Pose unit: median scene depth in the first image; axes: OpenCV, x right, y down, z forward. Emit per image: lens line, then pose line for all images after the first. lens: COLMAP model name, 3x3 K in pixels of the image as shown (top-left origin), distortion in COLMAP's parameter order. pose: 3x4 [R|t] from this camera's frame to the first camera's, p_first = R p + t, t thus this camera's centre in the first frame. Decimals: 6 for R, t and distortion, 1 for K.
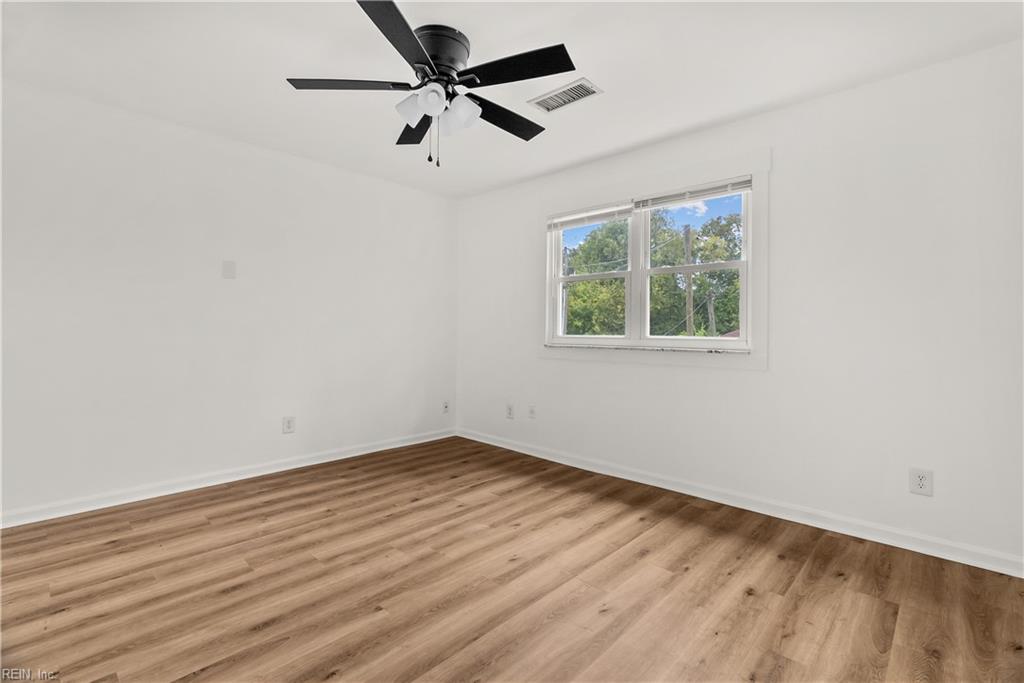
lens RADIAL K [[467.7, 0, 514.1], [0, 467.7, 341.5], [0, 0, 1]] dist [-0.011117, 0.001064]
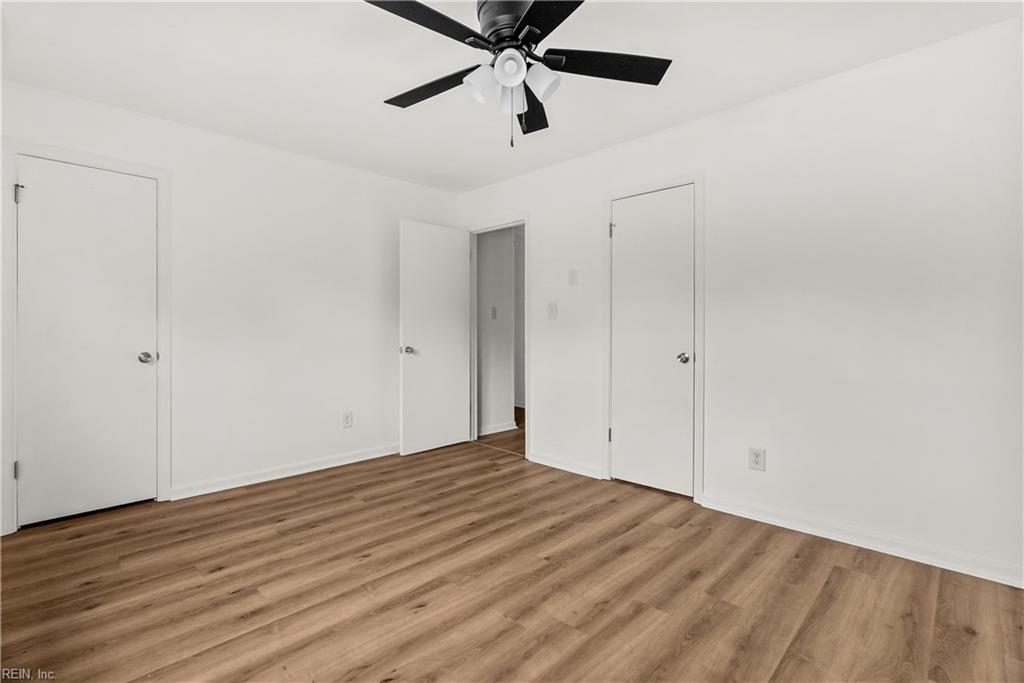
lens RADIAL K [[467.7, 0, 510.2], [0, 467.7, 334.7], [0, 0, 1]] dist [-0.011117, 0.001064]
pose [[-0.999729, -0.007570, 0.022027, -0.191562], [-0.006873, 0.999478, 0.031560, -0.049596], [-0.022255, 0.031400, -0.999259, 1.961070]]
